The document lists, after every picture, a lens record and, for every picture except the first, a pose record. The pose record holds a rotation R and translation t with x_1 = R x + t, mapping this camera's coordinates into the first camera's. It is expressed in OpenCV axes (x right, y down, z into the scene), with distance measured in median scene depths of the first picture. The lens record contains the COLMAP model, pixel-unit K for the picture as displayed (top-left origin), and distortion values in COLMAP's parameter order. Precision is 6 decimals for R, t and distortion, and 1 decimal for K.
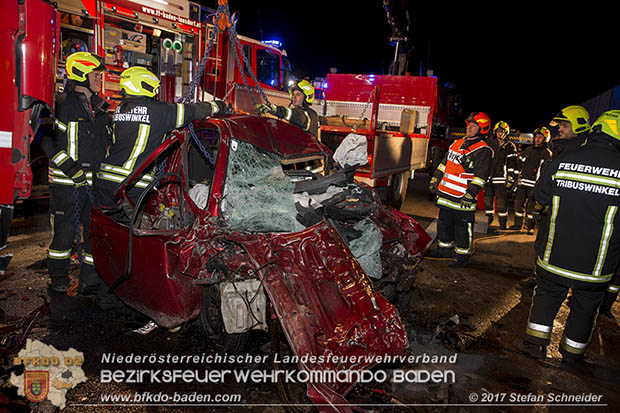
lens RADIAL K [[434.6, 0, 308.9], [0, 434.6, 208.2], [0, 0, 1]] dist [-0.060348, 0.027277]
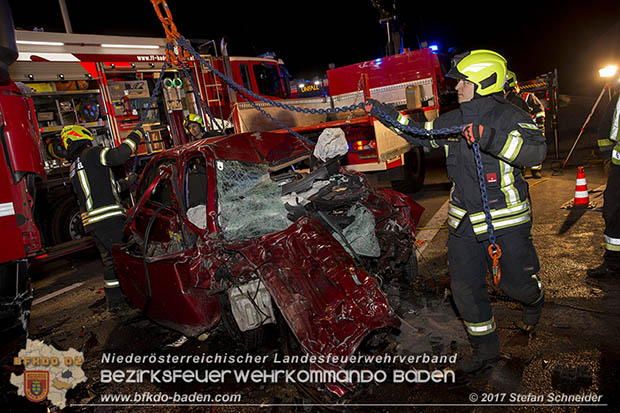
lens RADIAL K [[434.6, 0, 303.3], [0, 434.6, 206.3], [0, 0, 1]] dist [-0.060348, 0.027277]
pose [[0.968708, -0.218085, -0.118502, 0.127046], [0.217680, 0.975881, -0.016517, 0.018905], [0.119246, -0.009795, 0.992816, -0.068417]]
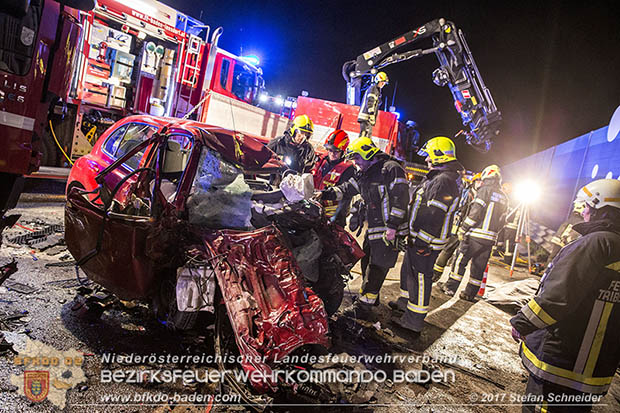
lens RADIAL K [[434.6, 0, 310.0], [0, 434.6, 204.4], [0, 0, 1]] dist [-0.060348, 0.027277]
pose [[0.987621, 0.125007, 0.094756, 0.011003], [-0.120231, 0.991245, -0.054566, 0.020124], [-0.100748, 0.042498, 0.994004, -0.149750]]
